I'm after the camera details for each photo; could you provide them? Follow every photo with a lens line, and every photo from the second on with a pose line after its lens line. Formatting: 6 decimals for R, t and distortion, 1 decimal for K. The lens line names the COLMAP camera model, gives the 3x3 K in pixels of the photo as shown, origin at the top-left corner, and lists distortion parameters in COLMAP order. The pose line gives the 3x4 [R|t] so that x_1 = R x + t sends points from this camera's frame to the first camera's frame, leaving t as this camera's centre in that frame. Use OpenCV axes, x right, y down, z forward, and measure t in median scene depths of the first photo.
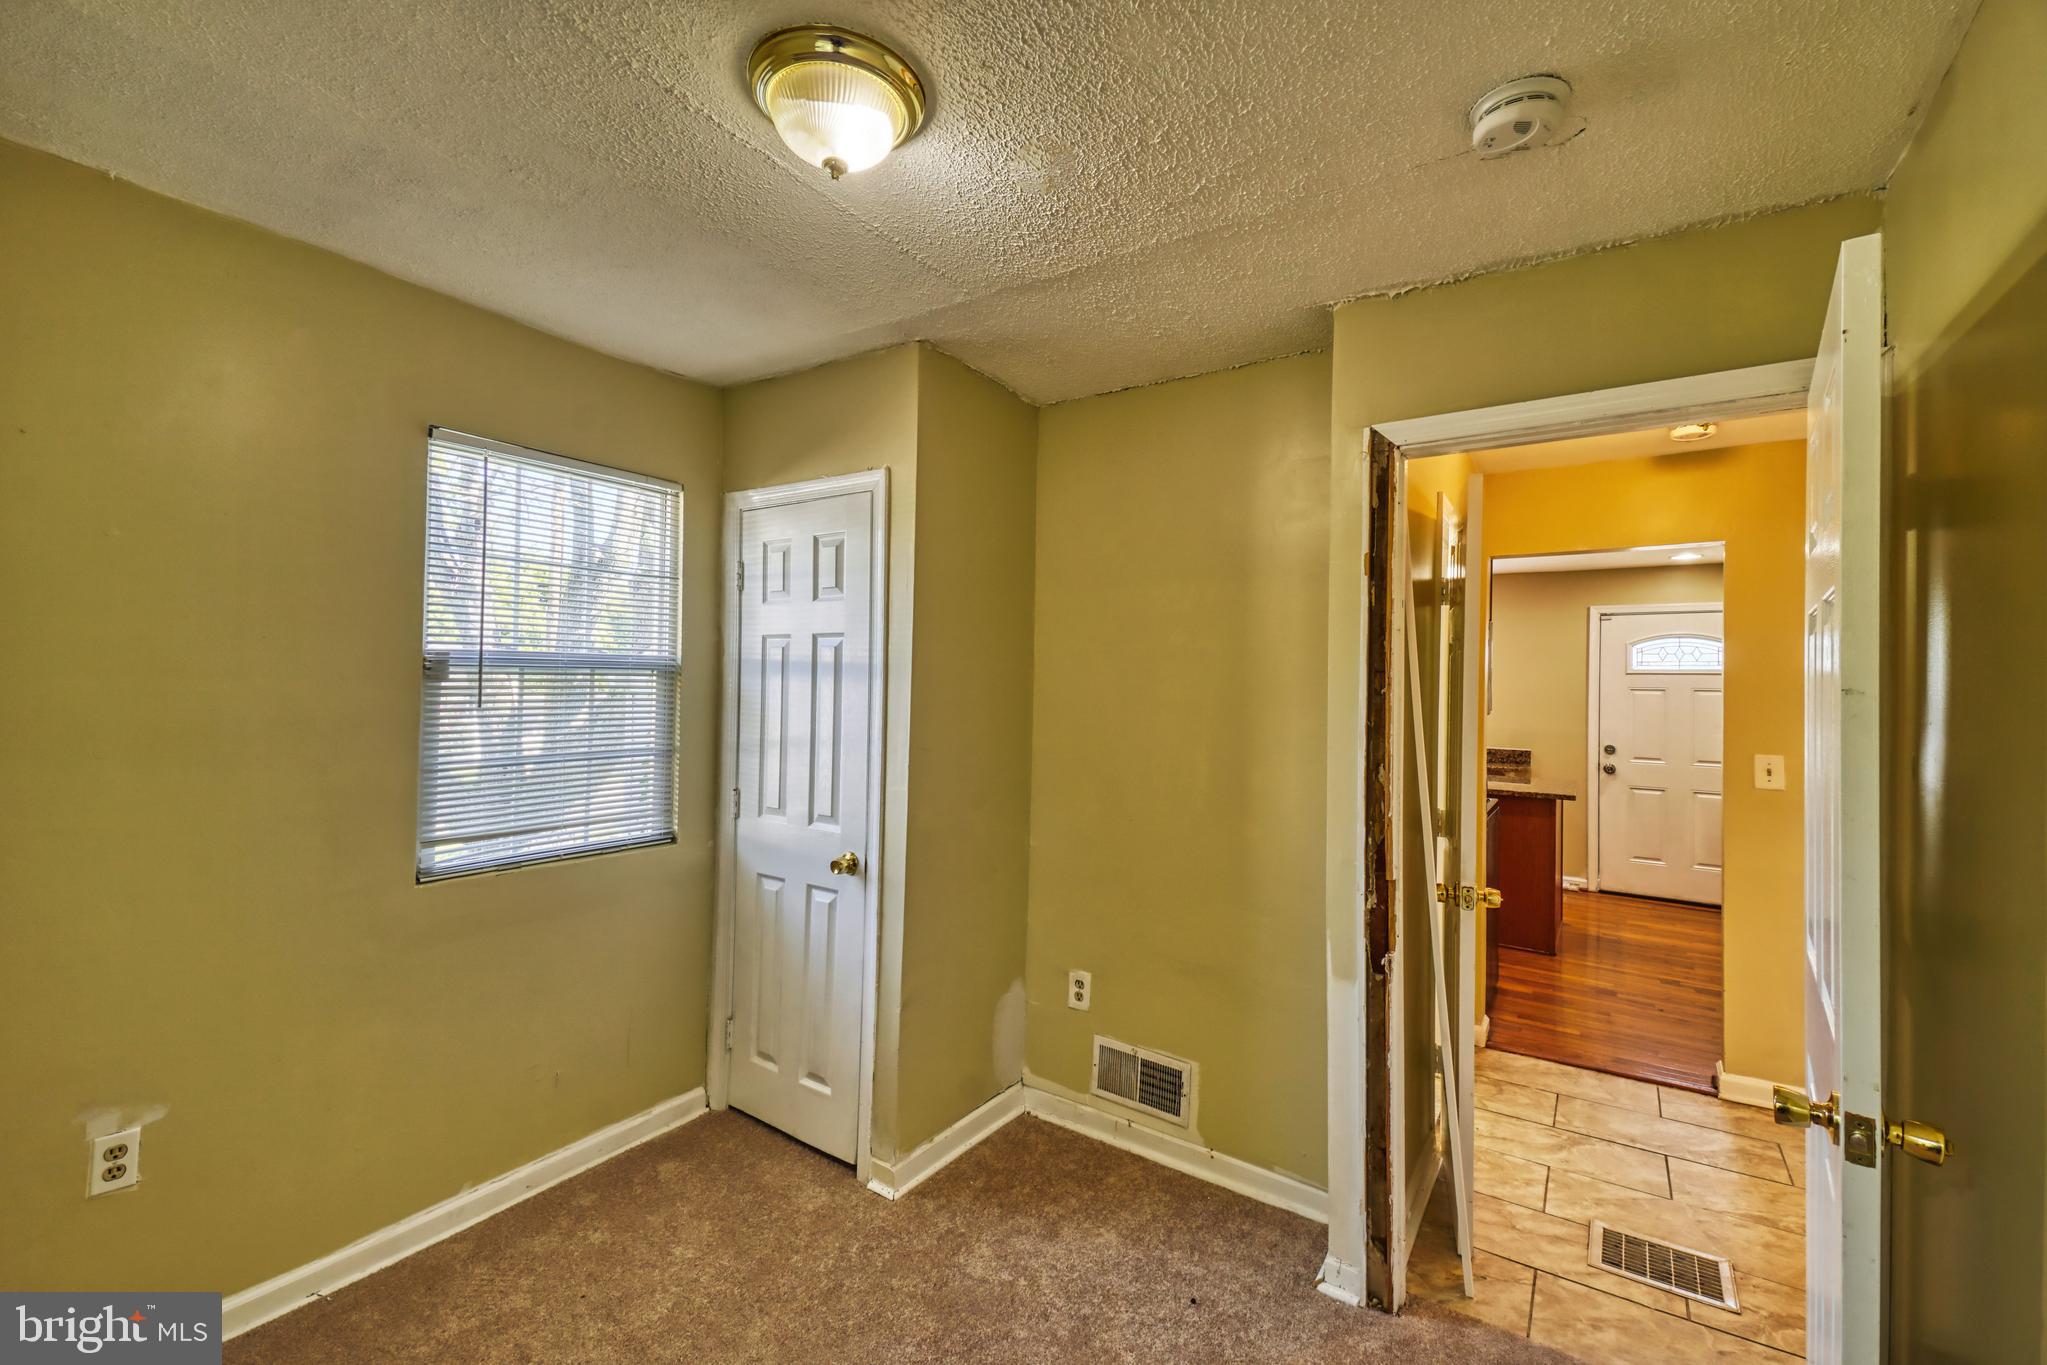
lens RADIAL K [[862.3, 0, 1015.2], [0, 862.3, 671.9], [0, 0, 1]] dist [0.047375, -0.015871]
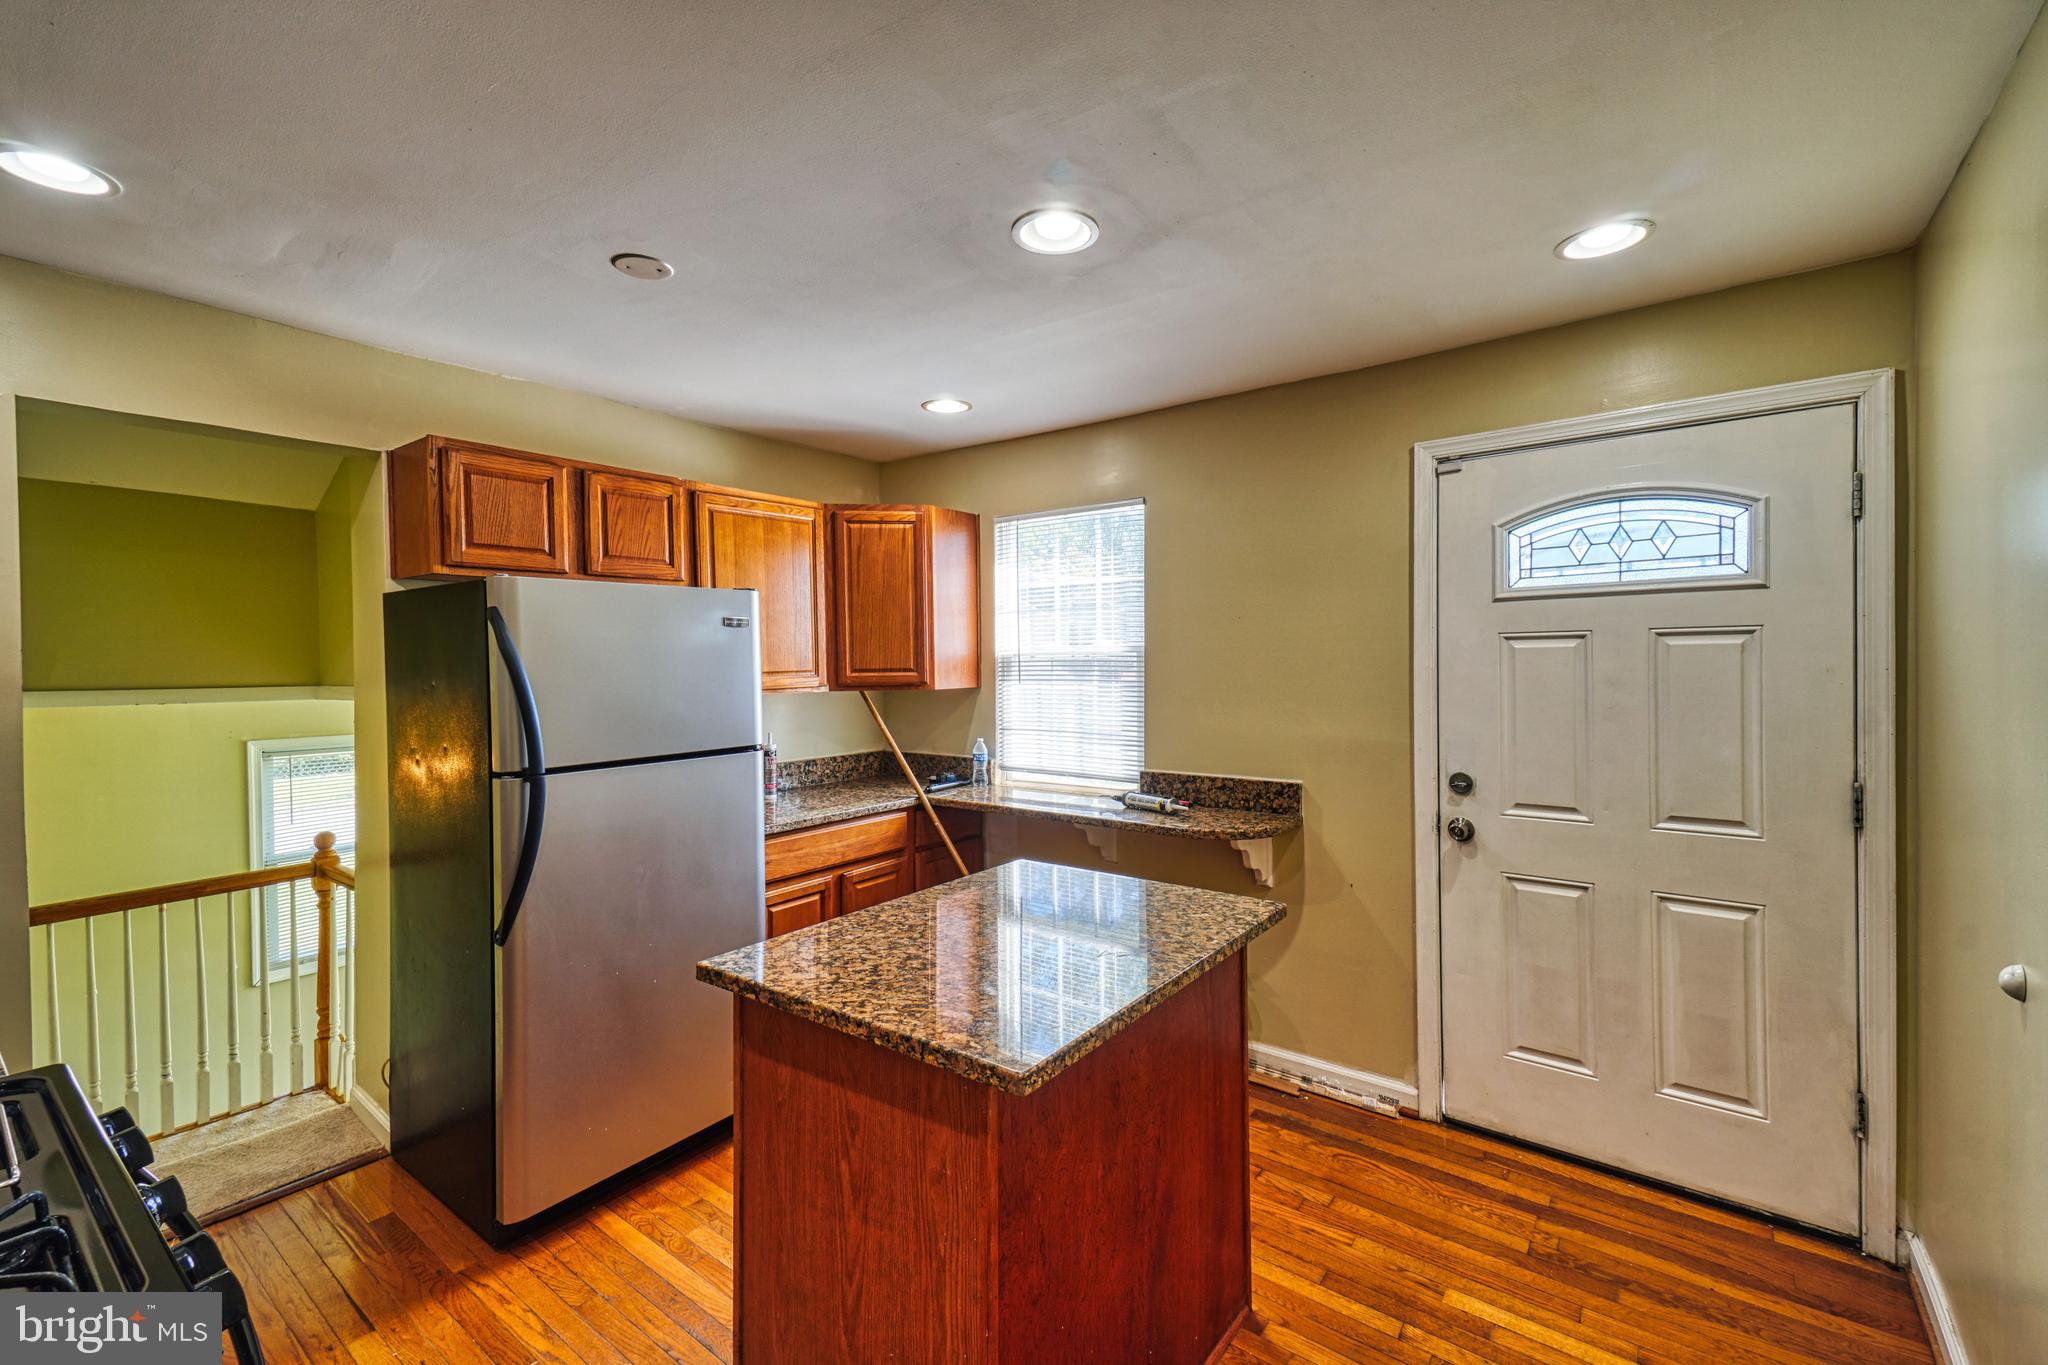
lens RADIAL K [[862.8, 0, 1015.7], [0, 862.8, 671.9], [0, 0, 1]] dist [0.047375, -0.015871]
pose [[0.997970, -0.029924, -0.056214, 1.253333], [0.031384, 0.999188, 0.025262, 0.046859], [0.055412, -0.026975, 0.998099, 1.470309]]
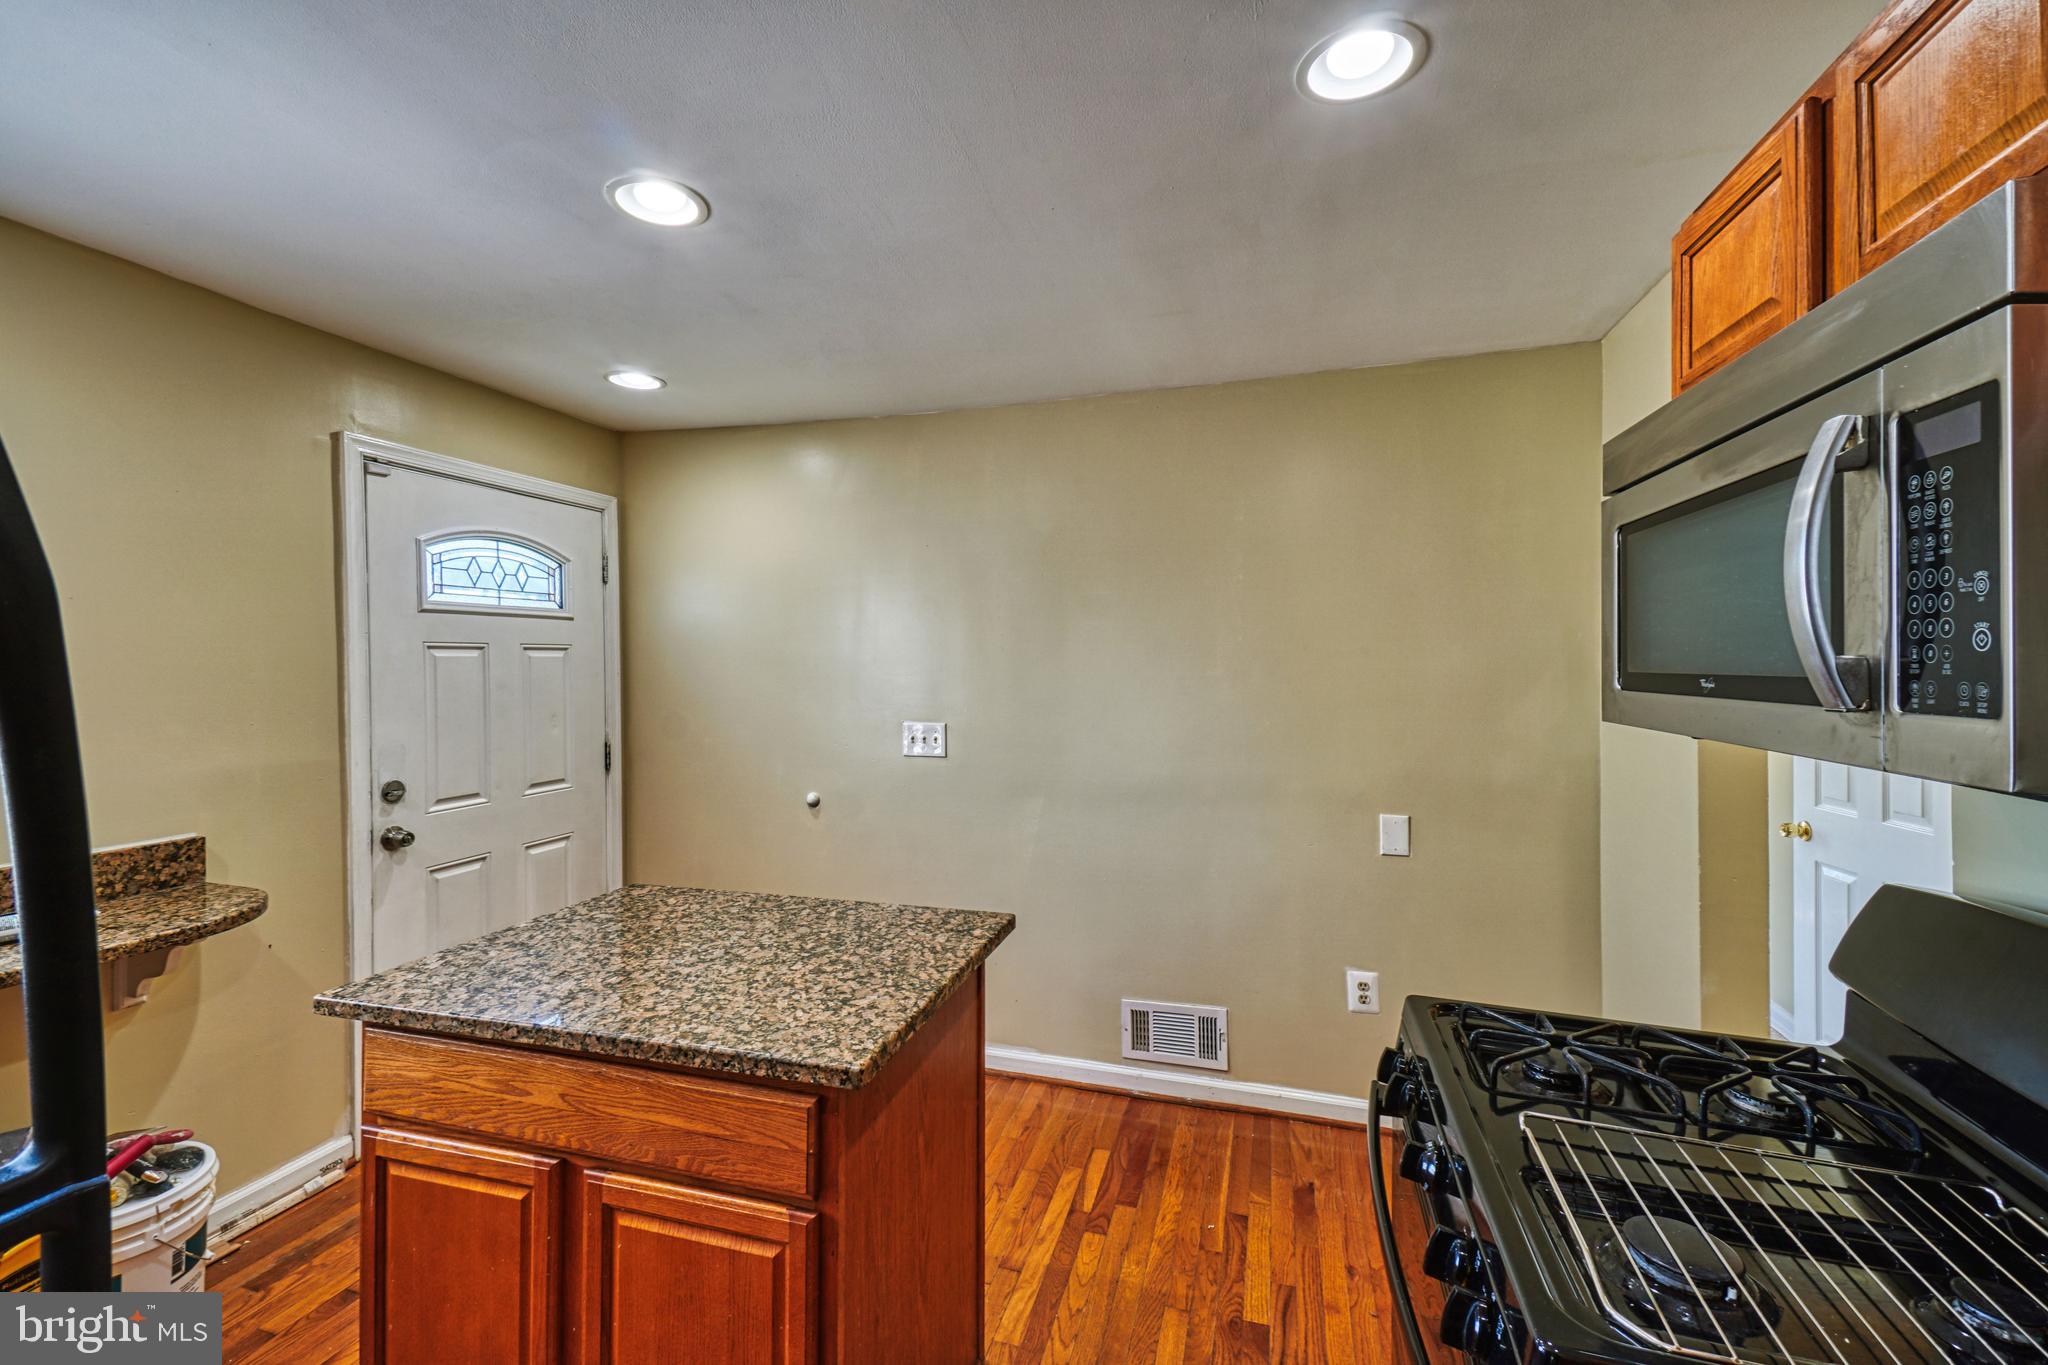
lens RADIAL K [[851.8, 0, 1026.8], [0, 851.8, 671.0], [0, 0, 1]] dist [0.046828, -0.015734]
pose [[-0.307831, -0.031384, 0.950923, 0.501968], [-0.023282, 0.999405, 0.025448, 0.036028], [-0.951156, -0.014306, -0.308379, 2.154591]]
